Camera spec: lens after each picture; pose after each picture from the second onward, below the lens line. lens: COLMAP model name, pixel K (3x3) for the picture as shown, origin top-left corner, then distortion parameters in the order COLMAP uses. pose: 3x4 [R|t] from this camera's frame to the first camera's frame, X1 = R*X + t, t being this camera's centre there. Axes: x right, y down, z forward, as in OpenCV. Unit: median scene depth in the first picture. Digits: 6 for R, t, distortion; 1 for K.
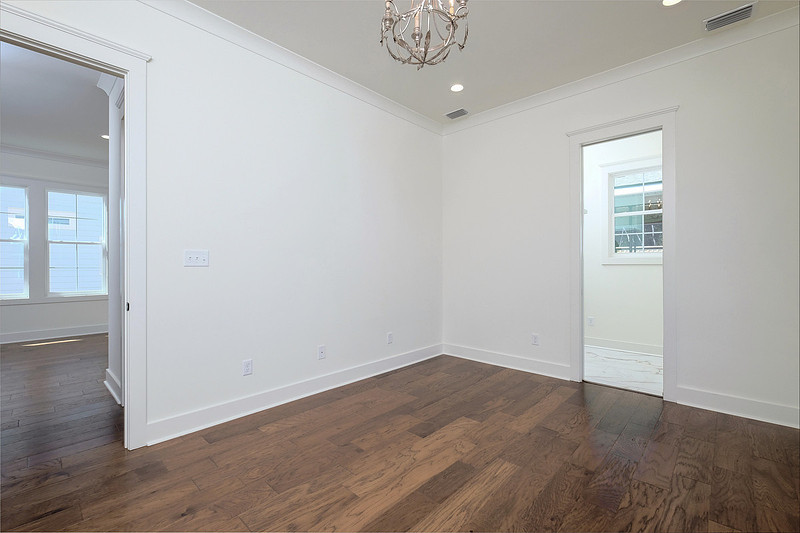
lens RADIAL K [[350.1, 0, 399.9], [0, 350.1, 263.6], [0, 0, 1]] dist [-0.001855, -0.000044]
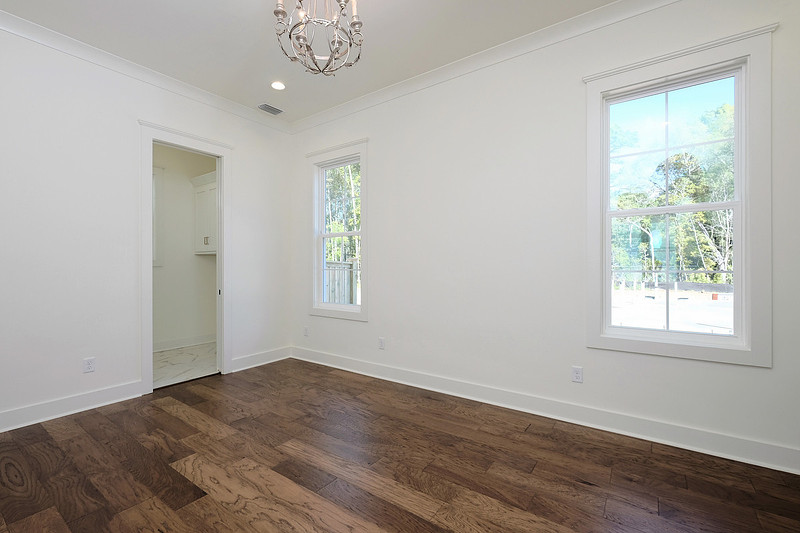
lens RADIAL K [[350.1, 0, 399.9], [0, 350.1, 263.6], [0, 0, 1]] dist [-0.001855, -0.000044]
pose [[-0.128997, 0.007695, 0.991615, -0.691295], [0.001574, 0.999970, -0.007555, 0.000152], [-0.991644, 0.000586, -0.129005, 0.626898]]
